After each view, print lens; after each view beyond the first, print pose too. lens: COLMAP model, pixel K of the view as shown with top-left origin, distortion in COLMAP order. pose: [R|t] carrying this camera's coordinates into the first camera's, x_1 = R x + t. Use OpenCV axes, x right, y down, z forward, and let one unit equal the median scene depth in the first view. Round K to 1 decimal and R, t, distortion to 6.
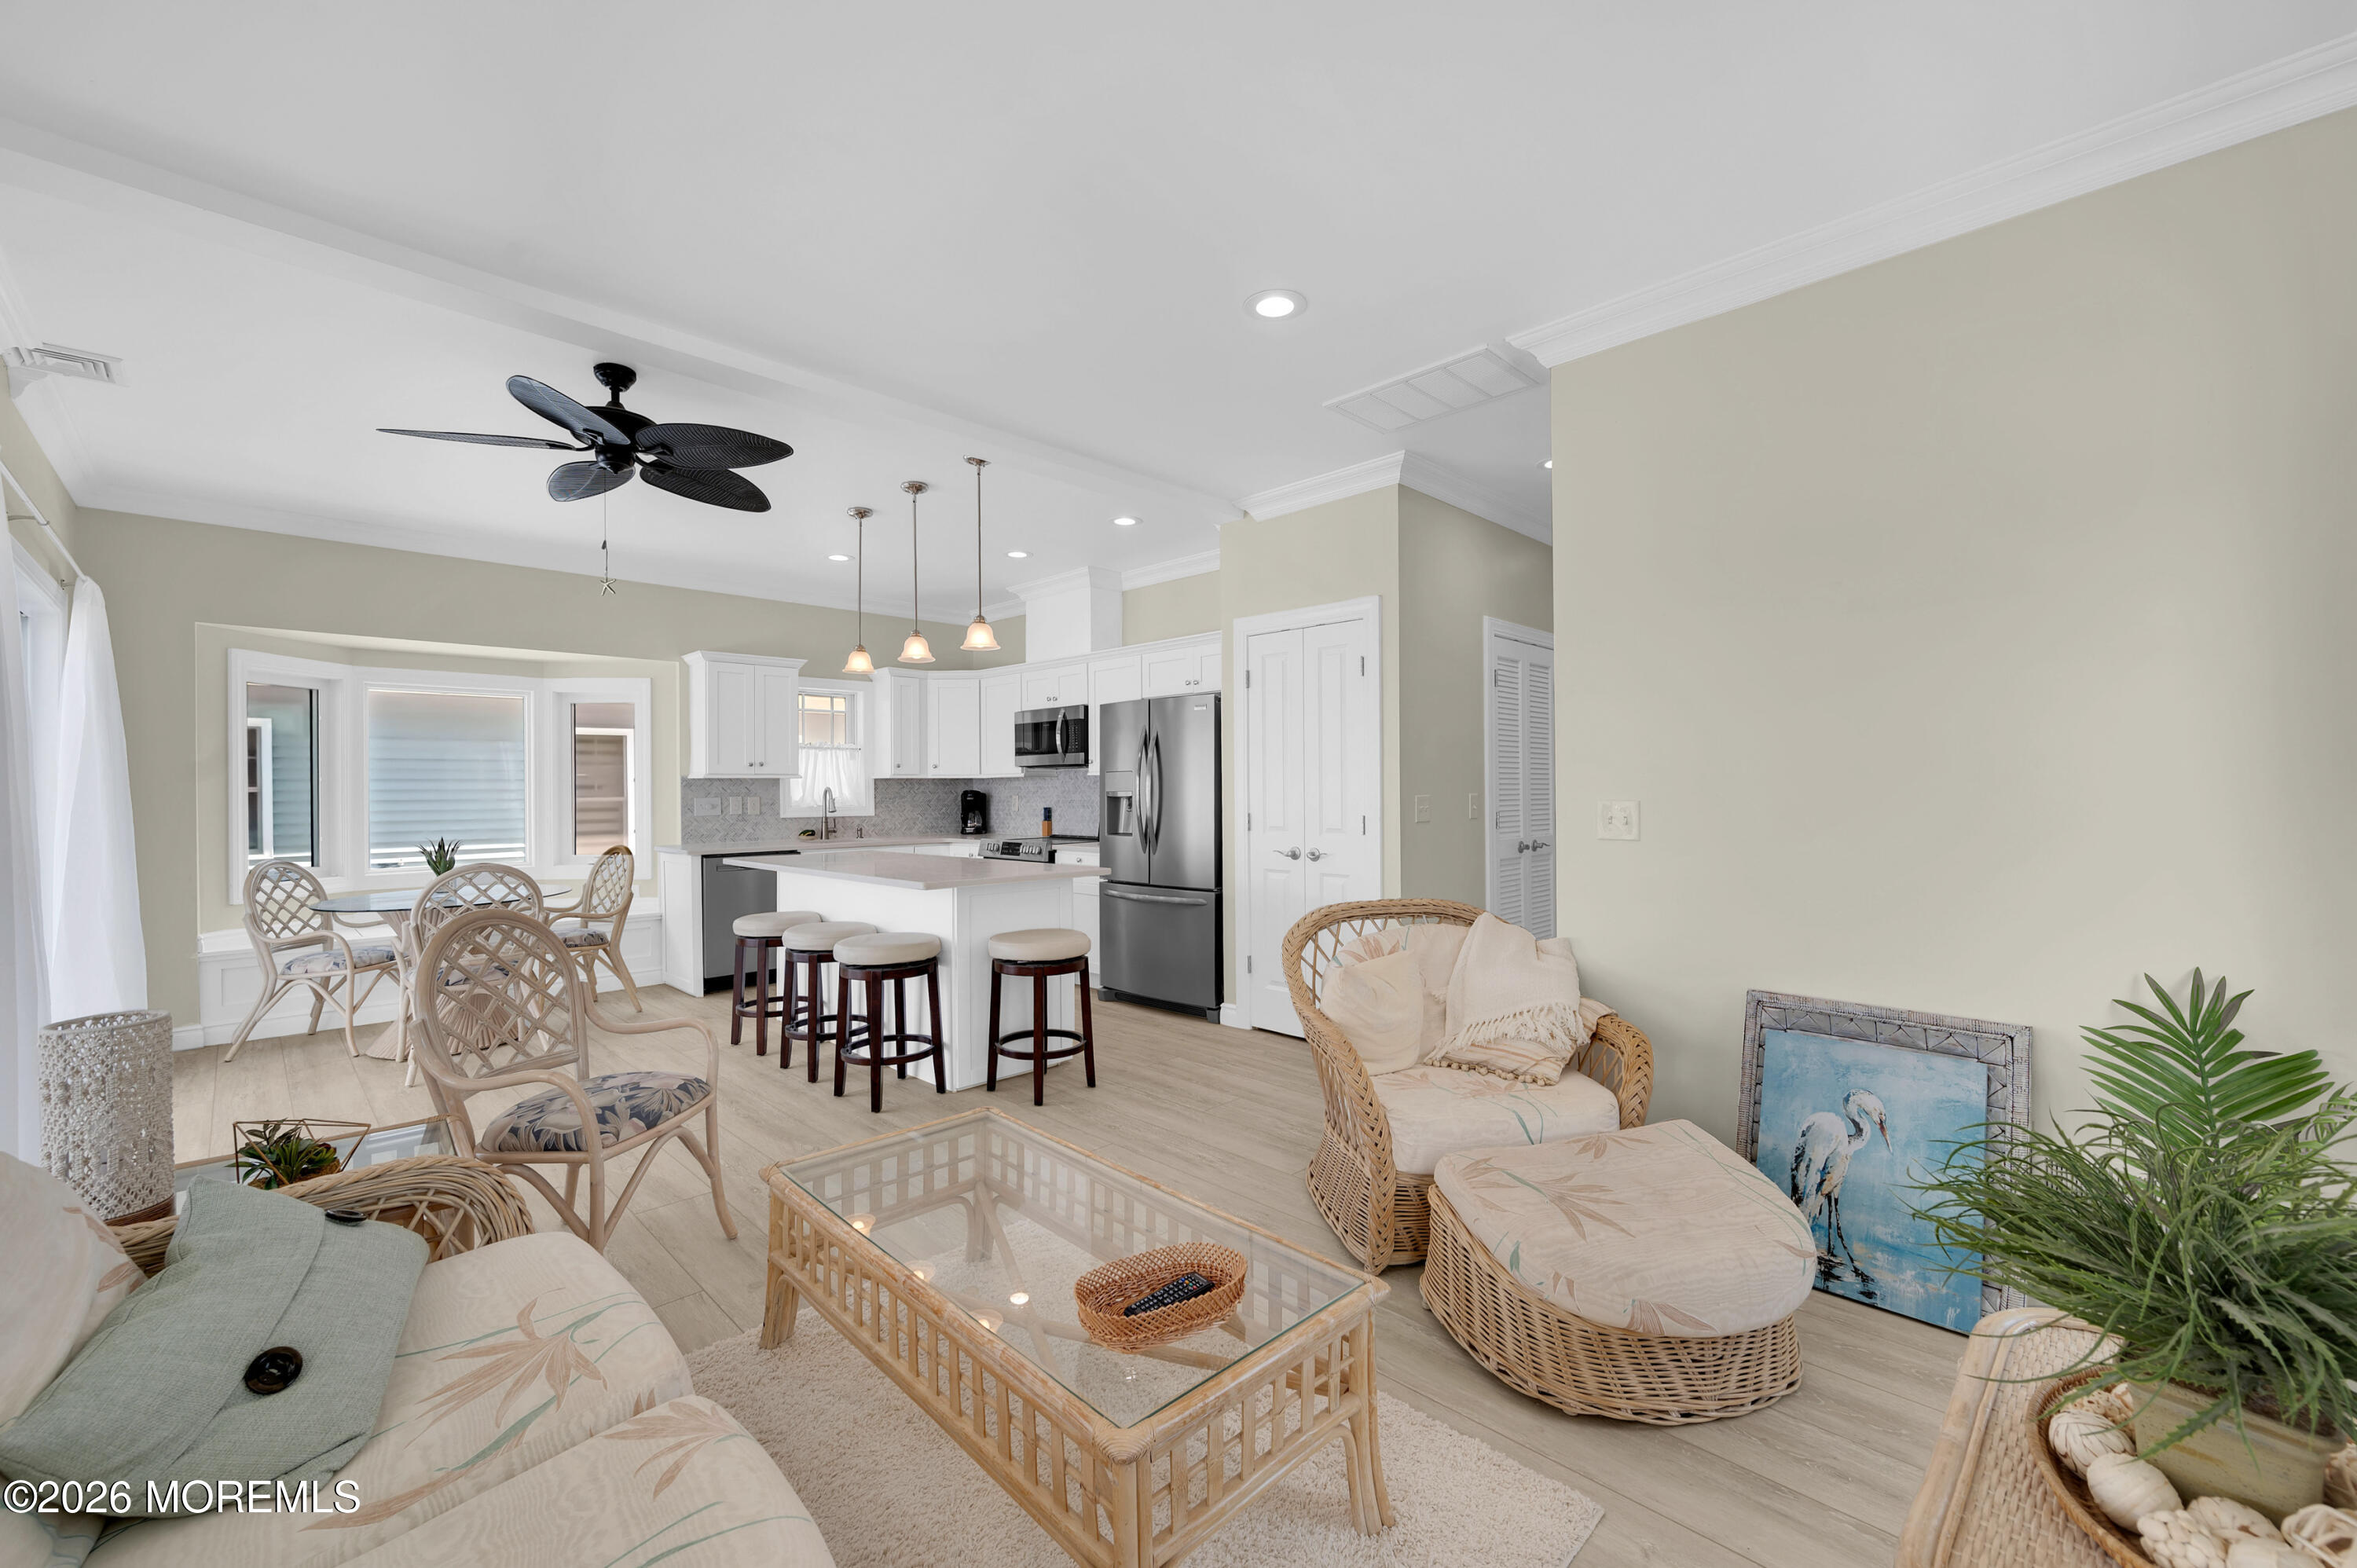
lens RADIAL K [[943.1, 0, 1168.7], [0, 943.1, 782.0], [0, 0, 1]] dist [0.003505, -0.000560]
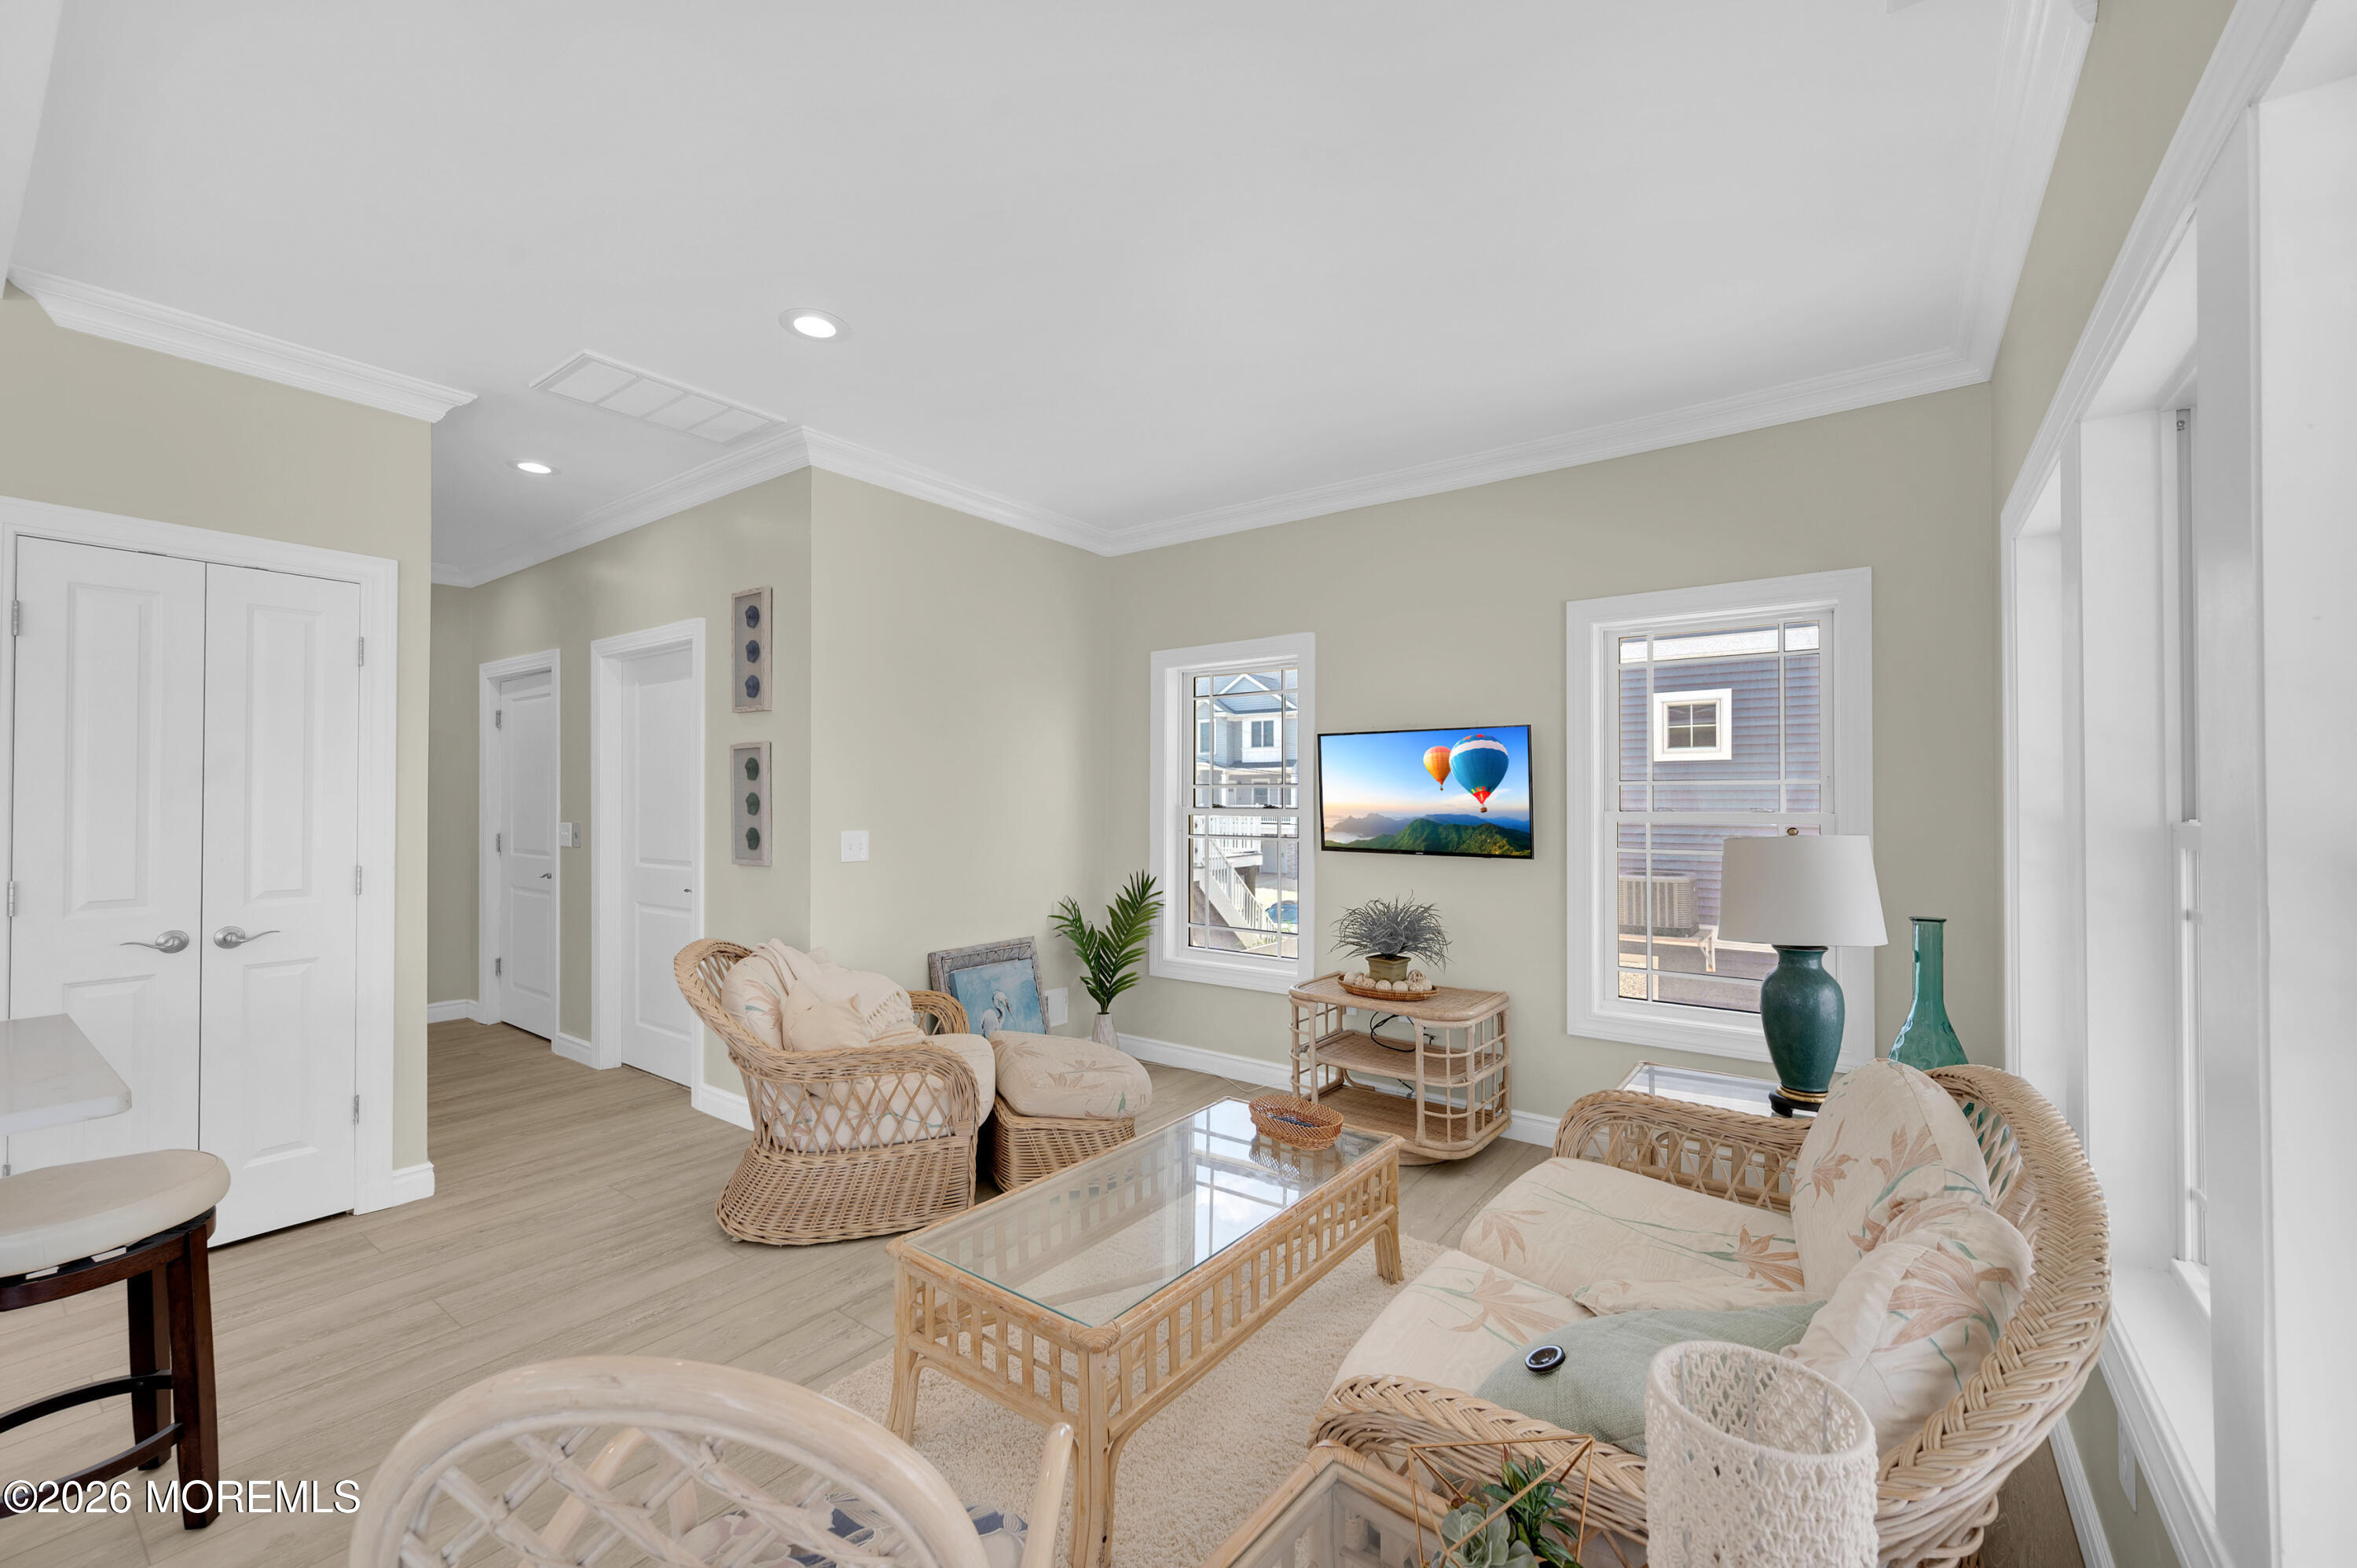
lens RADIAL K [[943.1, 0, 1192.9], [0, 943.1, 785.0], [0, 0, 1]] dist [0.003505, -0.000560]
pose [[-0.166513, 0.019549, 0.985845, -0.380585], [-0.003608, 0.999785, -0.020435, -0.007921], [-0.986033, -0.006960, -0.166407, 0.333751]]
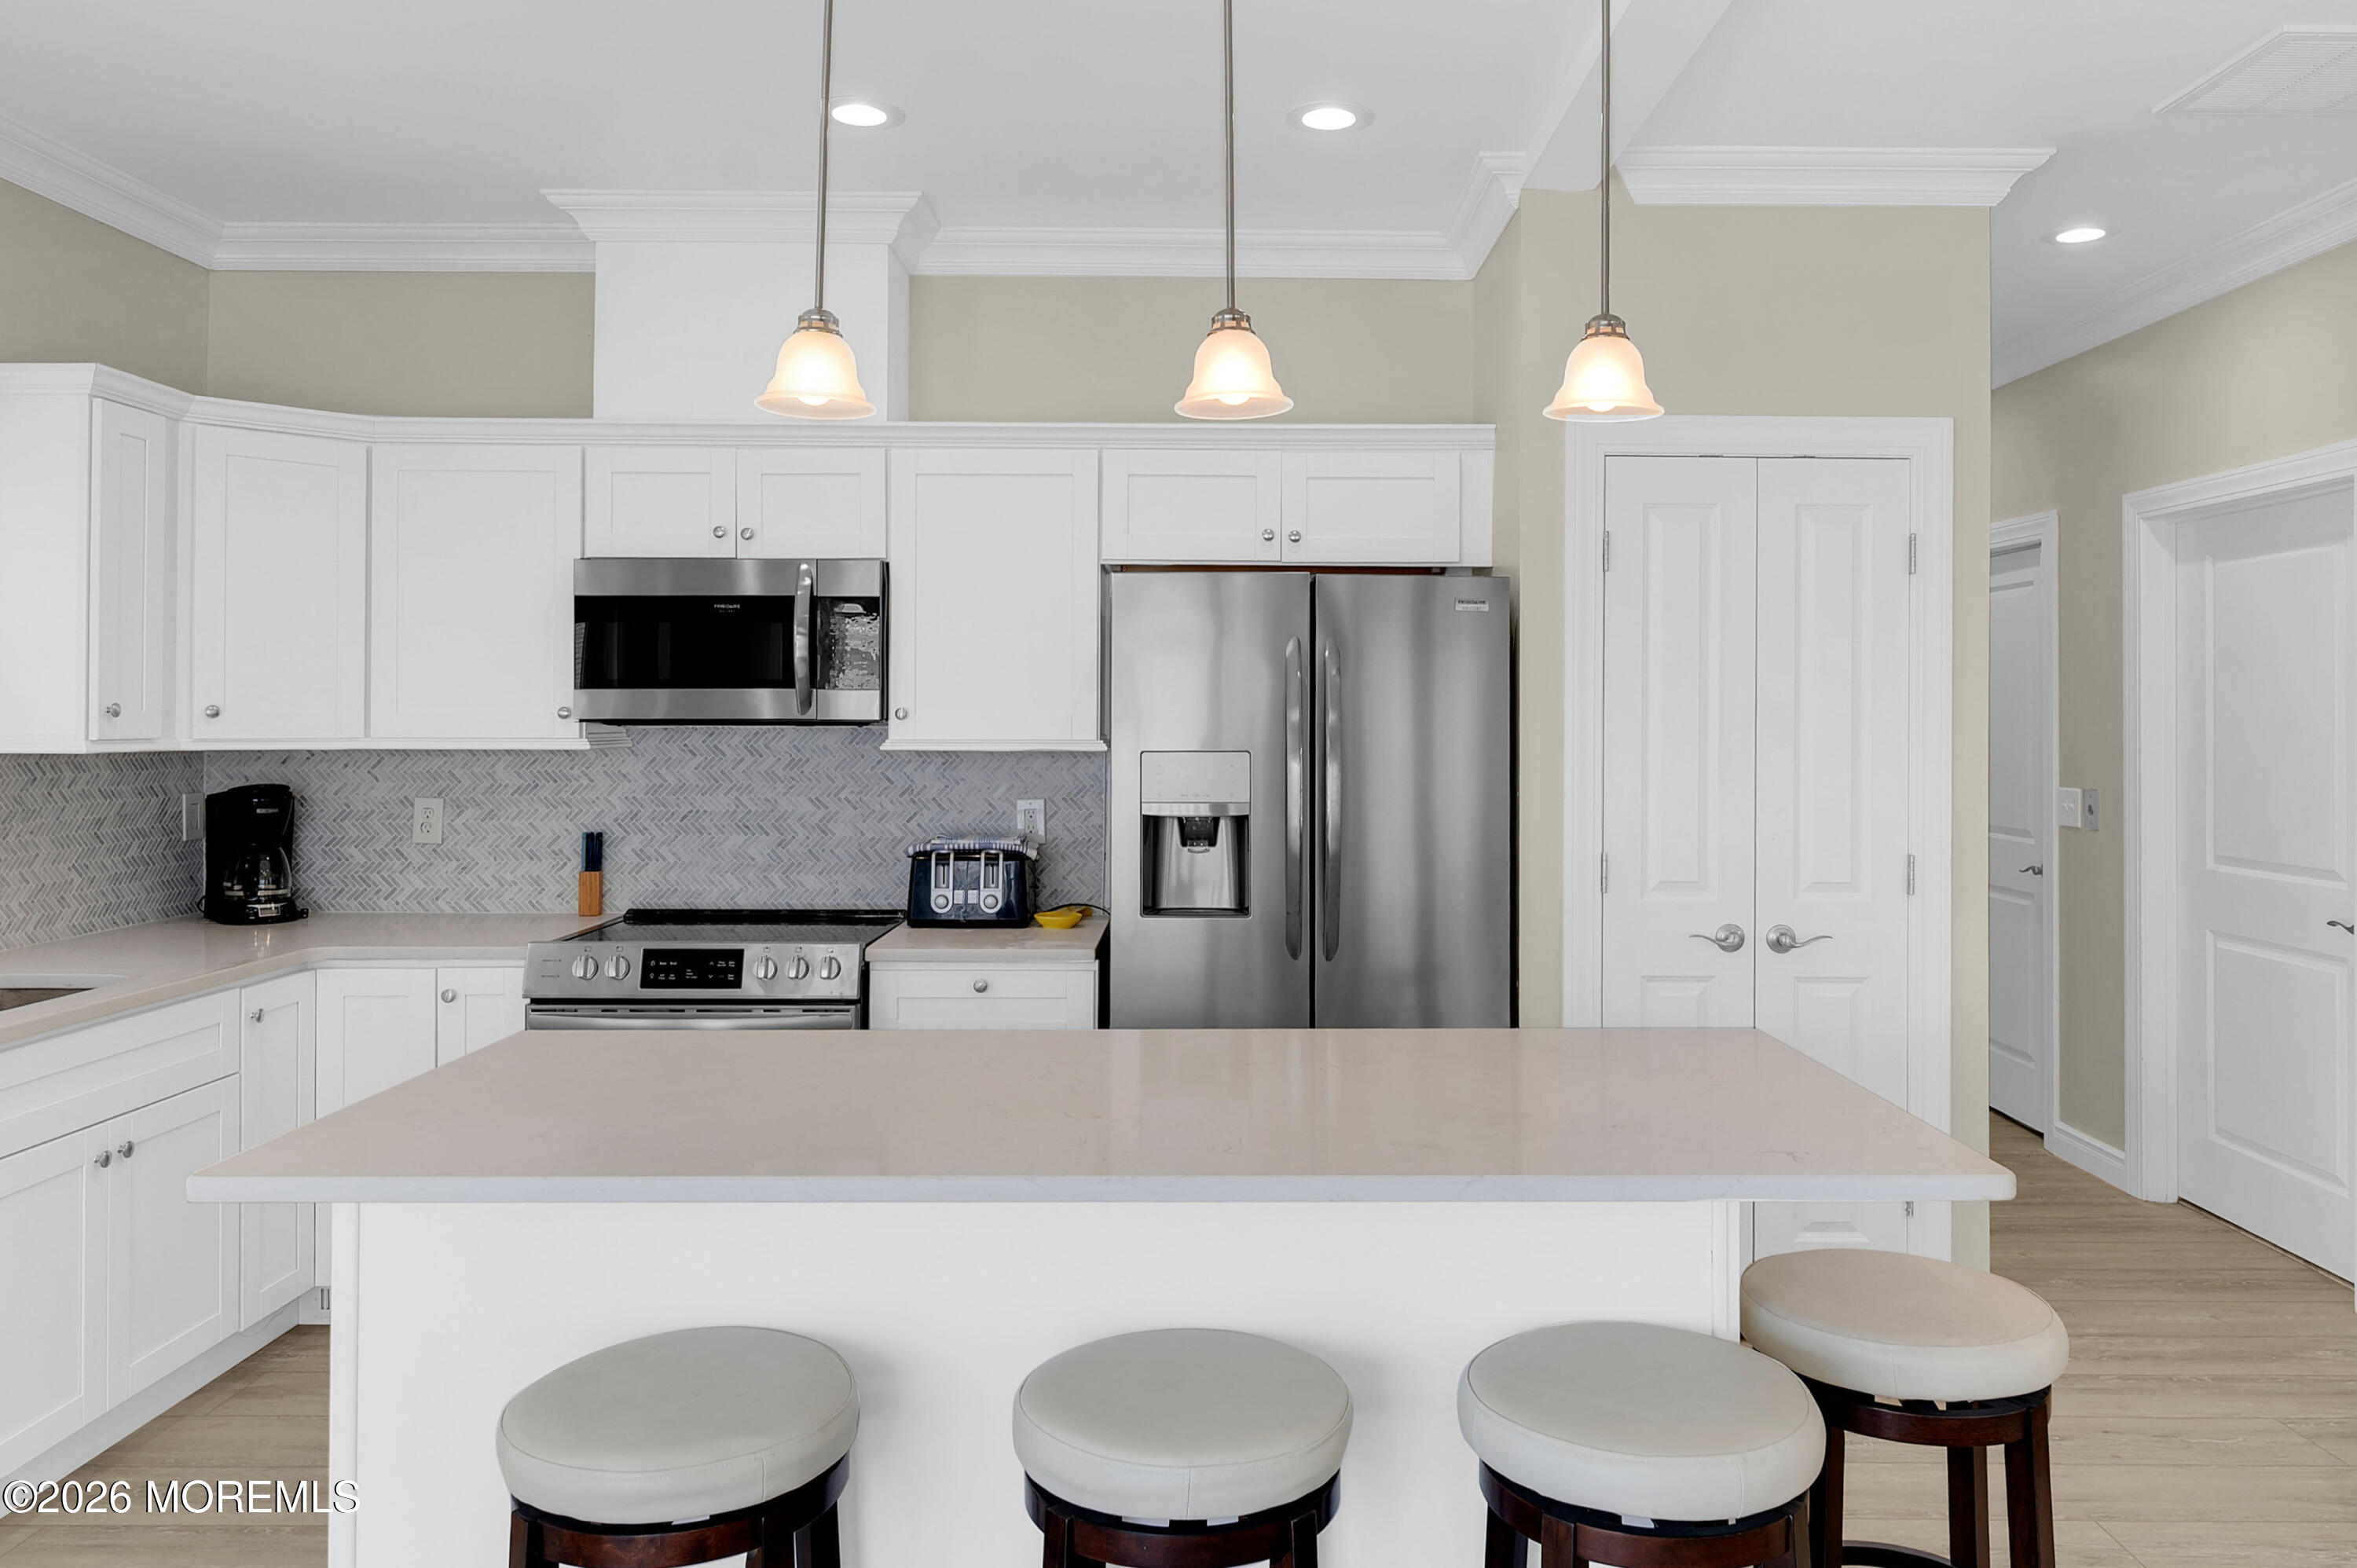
lens RADIAL K [[1644.5, 0, 1222.7], [0, 1644.5, 706.1], [0, 0, 1]] dist [0.000948, -0.005313]
pose [[0.698178, 0.013950, 0.715788, -0.433045], [-0.013322, 0.999890, -0.006493, -0.020960], [-0.715800, -0.005003, 0.698287, 0.427805]]
